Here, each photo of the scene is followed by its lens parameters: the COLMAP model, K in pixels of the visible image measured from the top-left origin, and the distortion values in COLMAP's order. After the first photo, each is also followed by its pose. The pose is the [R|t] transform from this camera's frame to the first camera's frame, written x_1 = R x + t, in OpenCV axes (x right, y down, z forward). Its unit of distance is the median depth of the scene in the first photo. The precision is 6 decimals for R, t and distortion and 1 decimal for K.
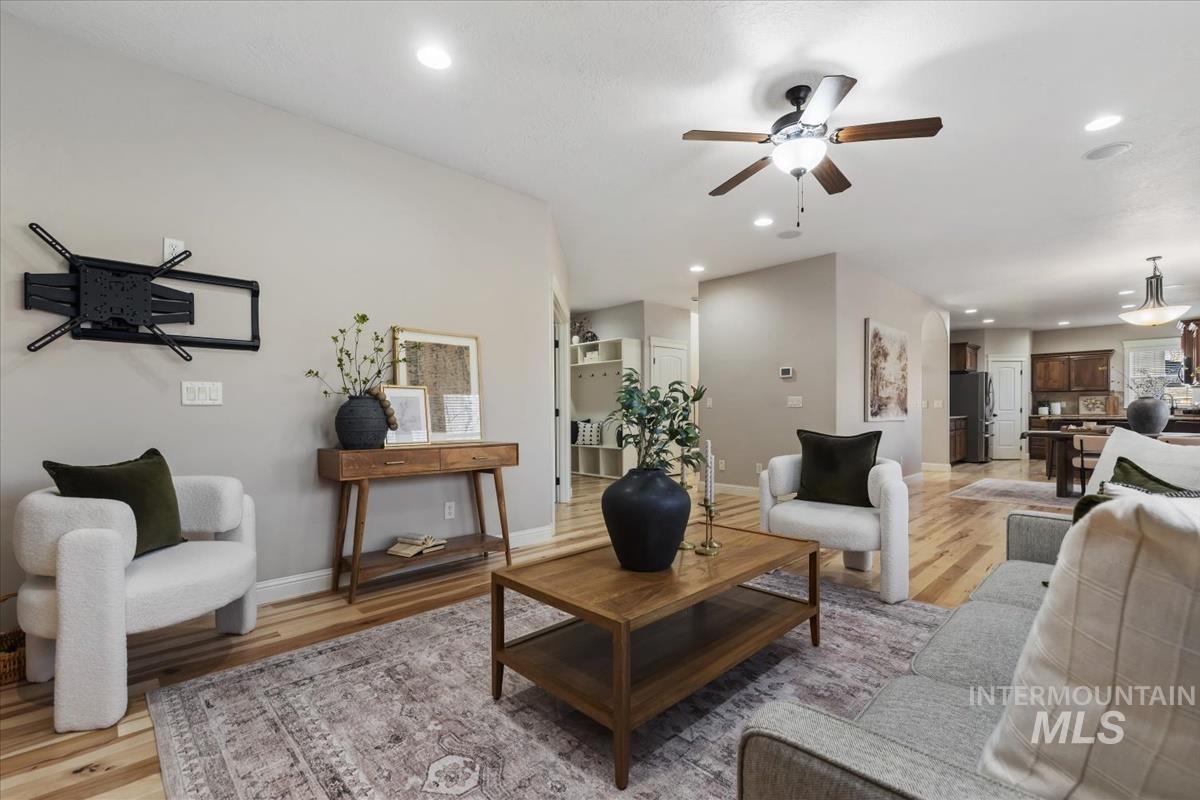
lens RADIAL K [[523.4, 0, 604.2], [0, 523.4, 408.9], [0, 0, 1]] dist [0.001754, -0.001137]
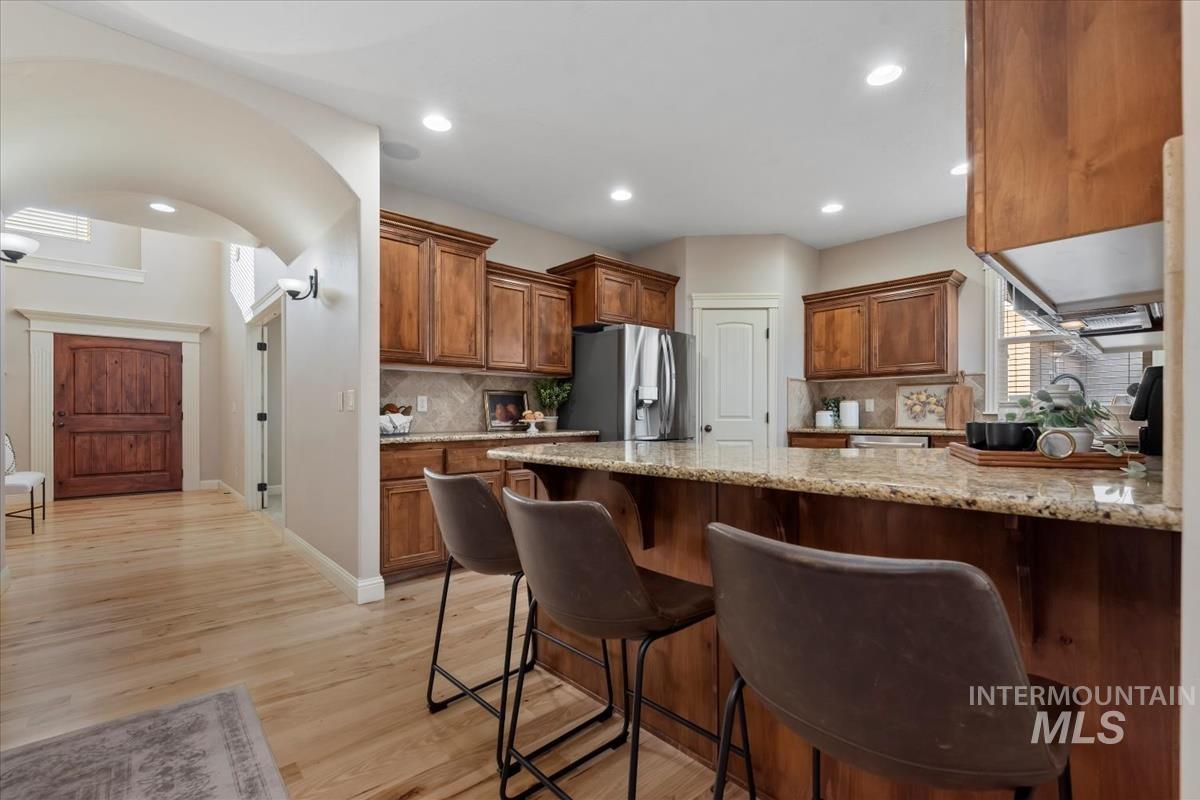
lens RADIAL K [[523.4, 0, 615.0], [0, 523.4, 418.0], [0, 0, 1]] dist [0.001754, -0.001137]
pose [[0.999798, 0.002722, -0.019910, 0.675155], [-0.002616, 0.999982, 0.005347, 0.000518], [0.019924, -0.005294, 0.999787, 0.551892]]
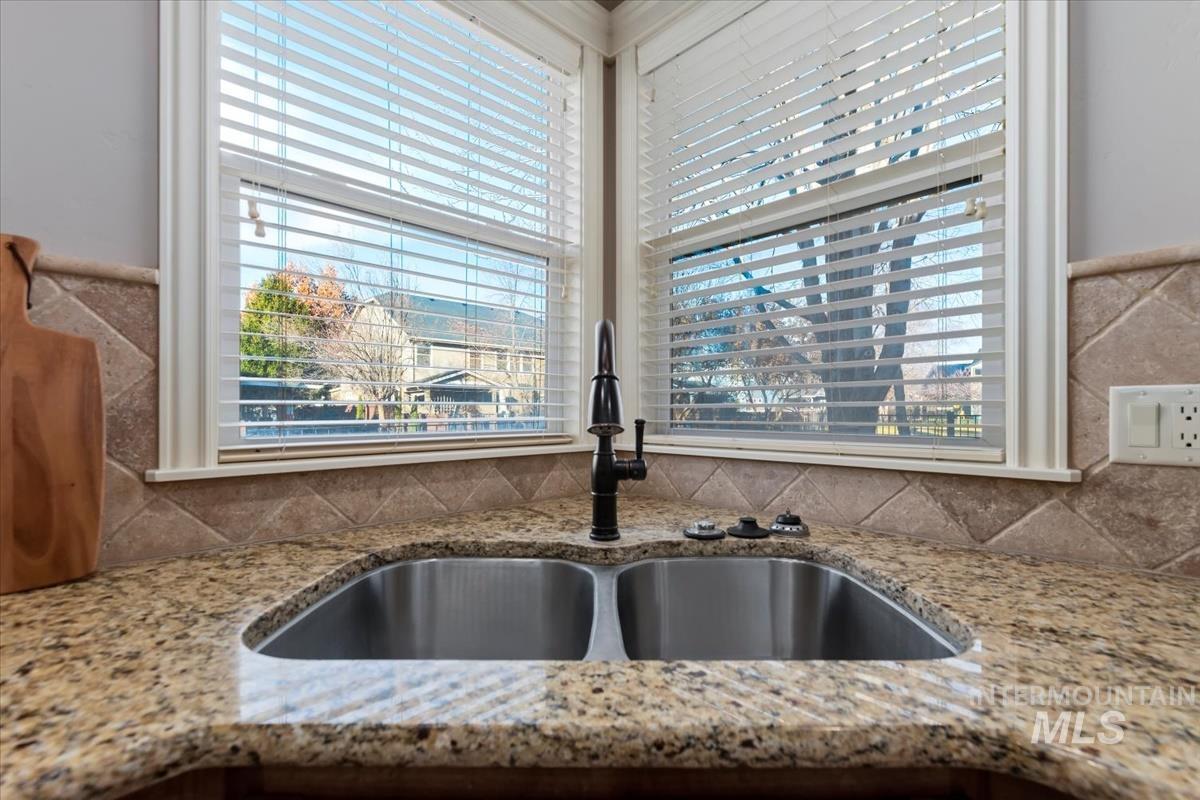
lens RADIAL K [[523.4, 0, 601.2], [0, 523.4, 407.1], [0, 0, 1]] dist [0.001754, -0.001137]
pose [[0.014450, 0.008509, 0.999859, 0.868508], [-0.004510, 0.999954, -0.008444, -0.011899], [-0.999885, -0.004387, 0.014488, 0.885620]]
